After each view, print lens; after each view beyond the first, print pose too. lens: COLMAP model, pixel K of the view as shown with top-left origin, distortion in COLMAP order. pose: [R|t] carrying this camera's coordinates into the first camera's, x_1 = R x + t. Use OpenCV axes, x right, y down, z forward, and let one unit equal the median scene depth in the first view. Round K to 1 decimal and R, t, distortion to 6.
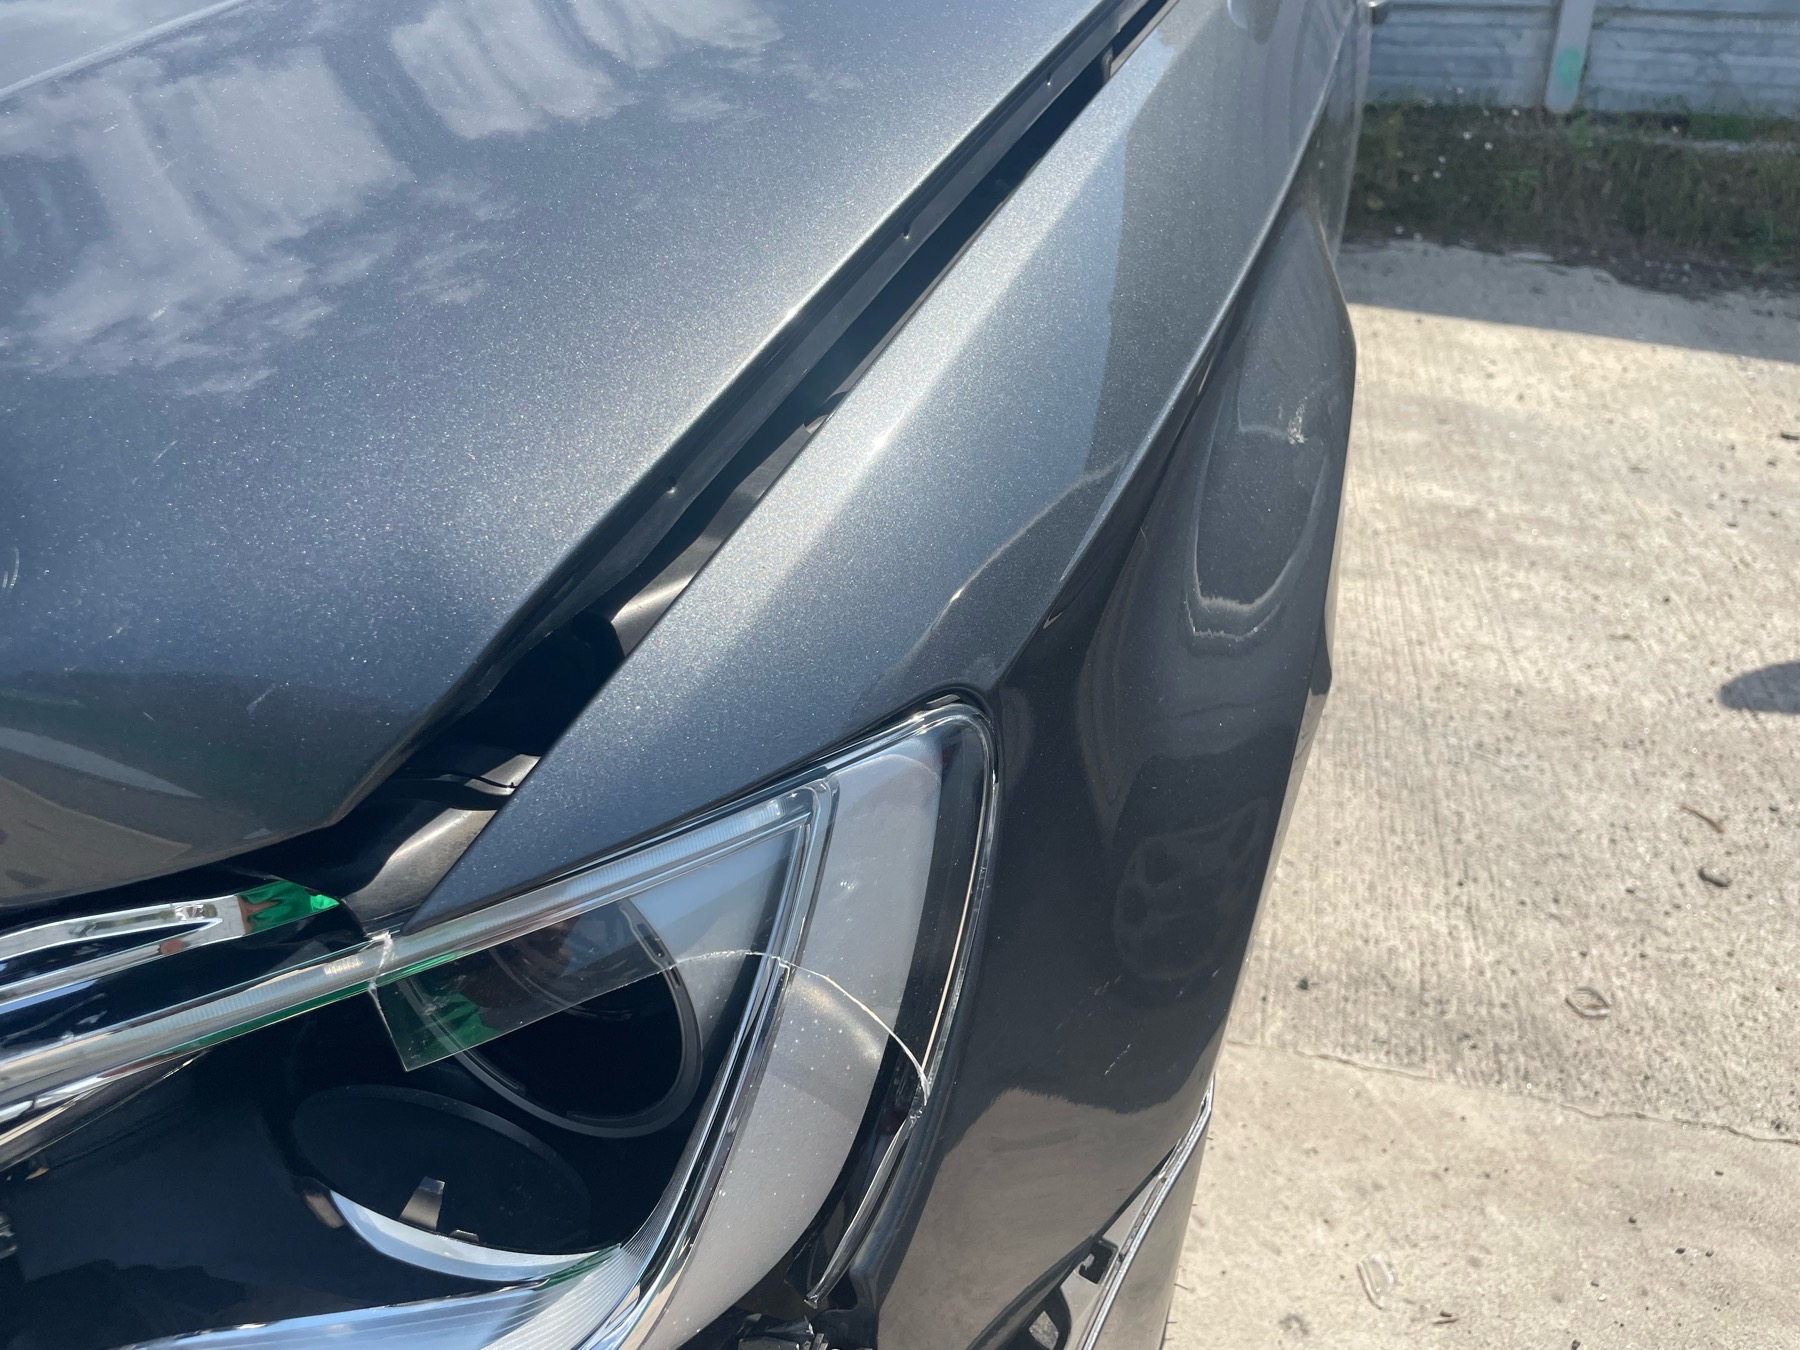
lens RADIAL K [[1378.0, 0, 900.3], [0, 1378.0, 668.9], [0, 0, 1]] dist [0.068427, -0.093260]
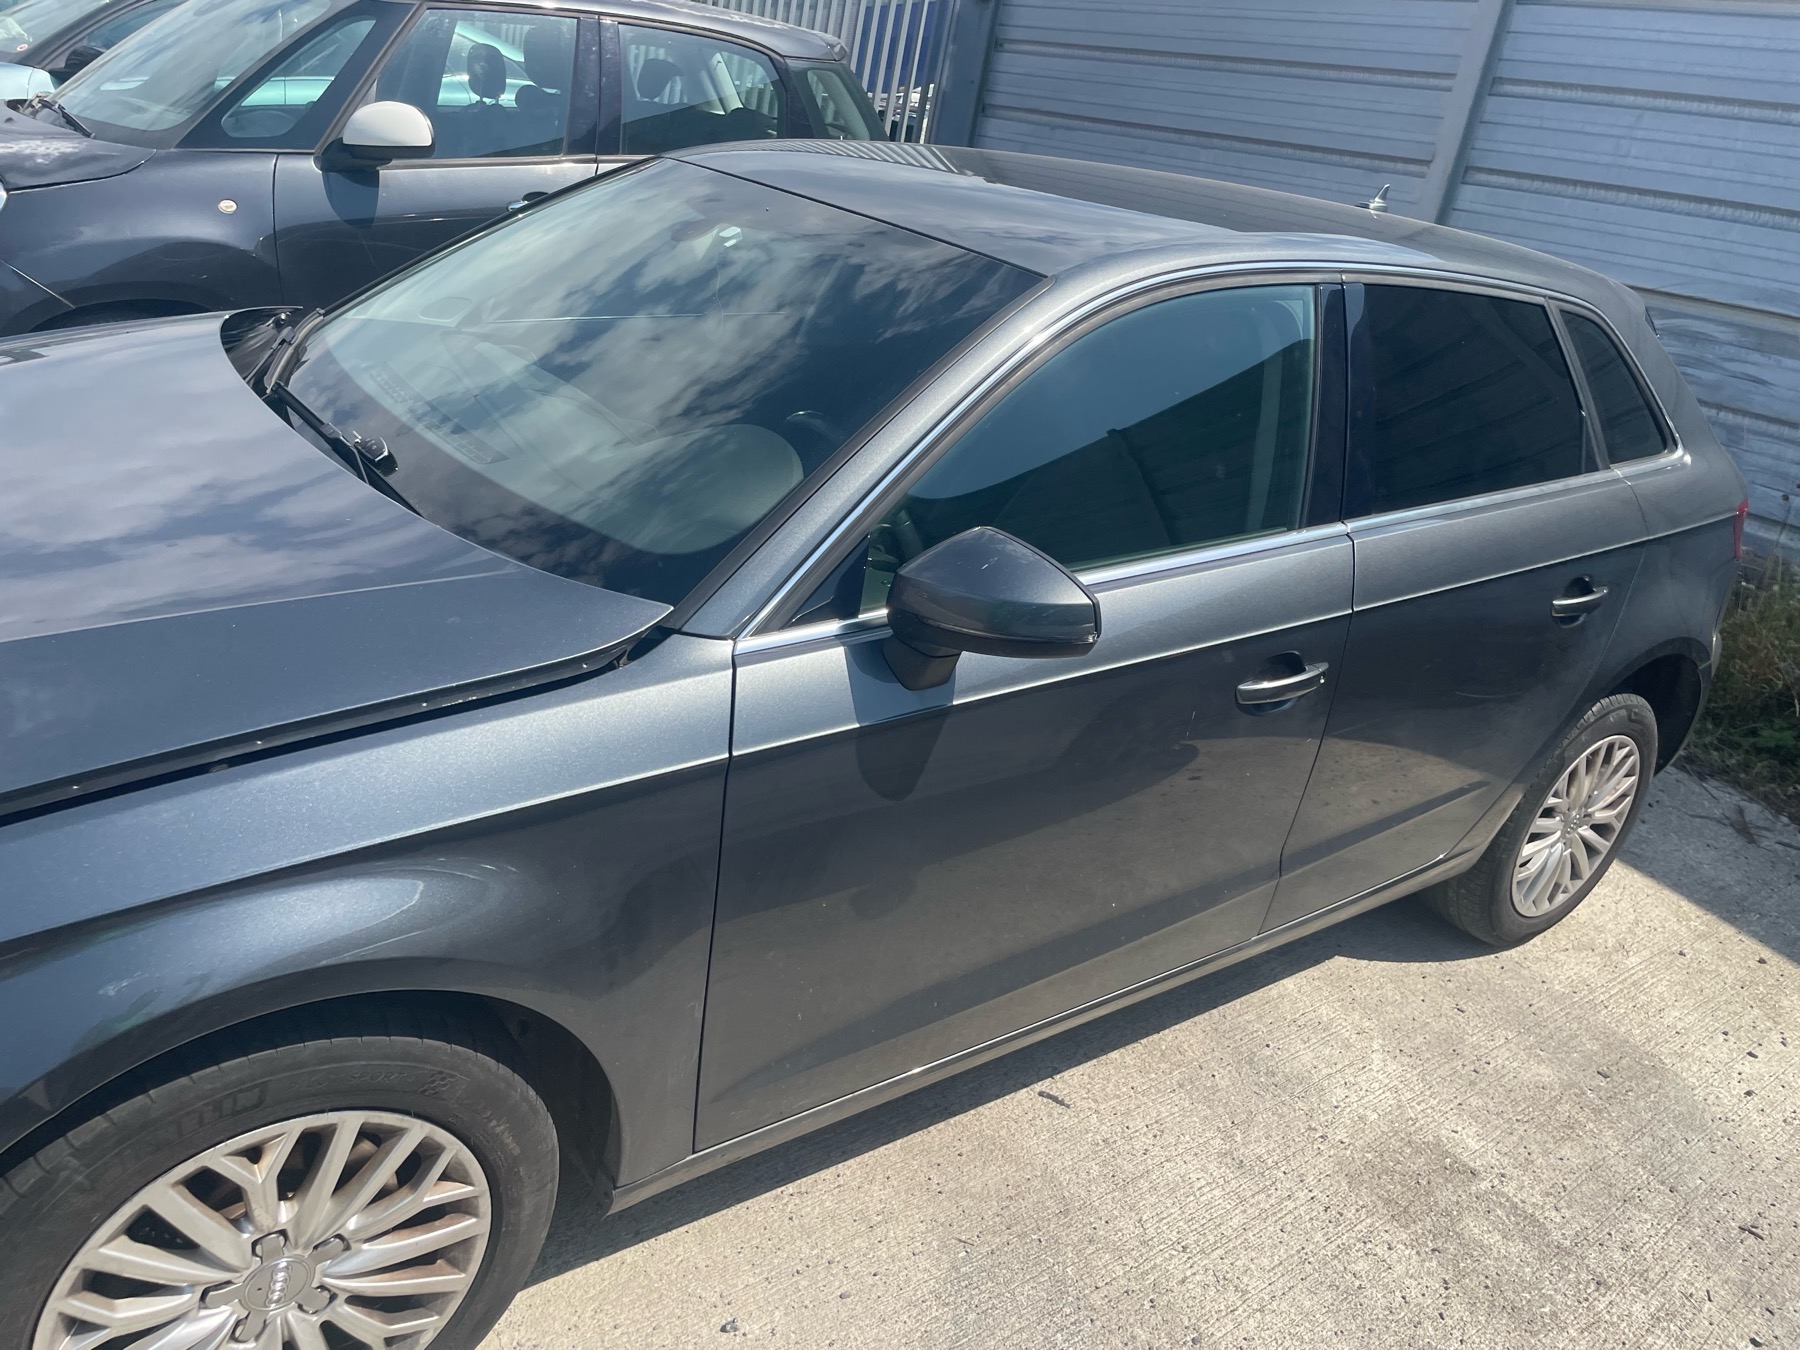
lens RADIAL K [[1378.0, 0, 900.3], [0, 1378.0, 668.9], [0, 0, 1]] dist [0.068427, -0.093260]
pose [[0.790782, 0.330824, -0.514995, 3.147965], [-0.409360, 0.911352, -0.043141, -1.478124], [0.455070, 0.244934, 0.856107, -0.455560]]
